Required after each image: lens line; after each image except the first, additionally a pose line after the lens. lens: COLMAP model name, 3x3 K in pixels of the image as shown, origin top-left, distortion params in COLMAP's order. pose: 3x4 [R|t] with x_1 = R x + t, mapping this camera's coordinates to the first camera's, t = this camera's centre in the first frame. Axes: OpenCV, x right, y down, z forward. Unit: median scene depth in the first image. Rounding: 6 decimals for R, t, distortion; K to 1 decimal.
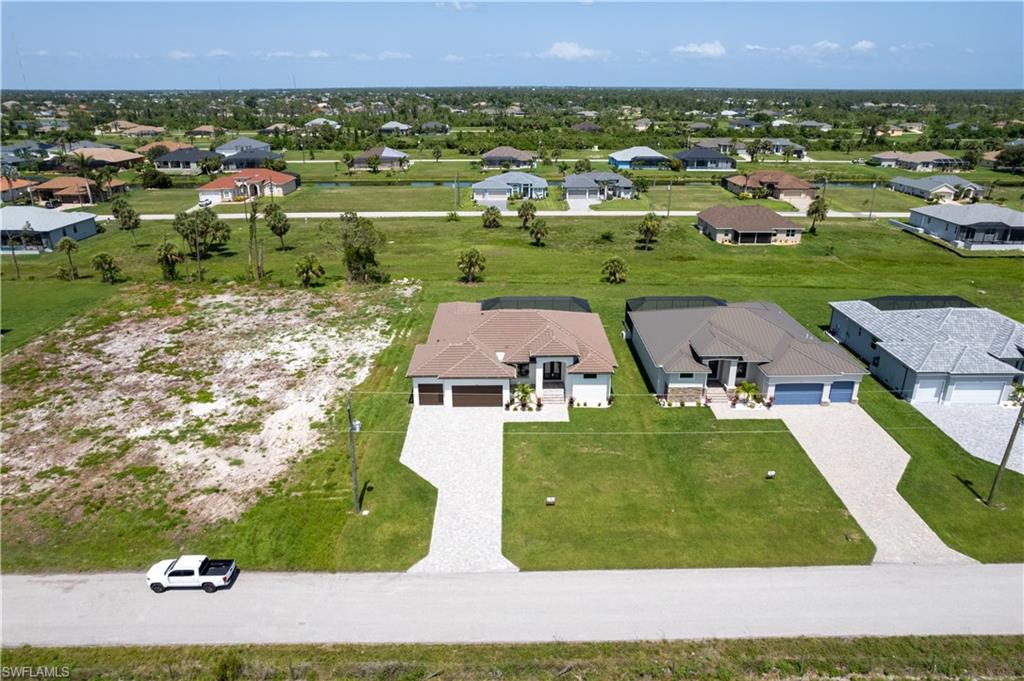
lens RADIAL K [[681.6, 0, 510.0], [0, 681.6, 343.4], [0, 0, 1]] dist [-0.087071, 0.085459]
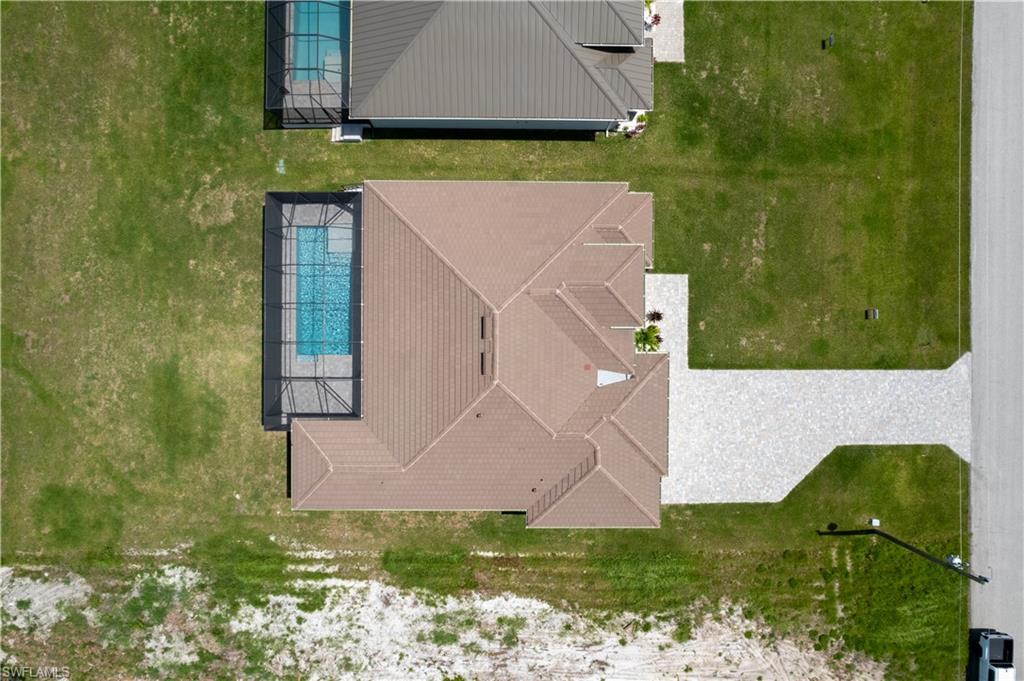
lens RADIAL K [[681.6, 0, 510.0], [0, 681.6, 343.4], [0, 0, 1]] dist [-0.087071, 0.085459]
pose [[0.007478, -0.999970, -0.002096, 0.015519], [0.338008, 0.000555, 0.941143, -0.547300], [-0.941114, -0.007746, 0.338002, 0.856193]]
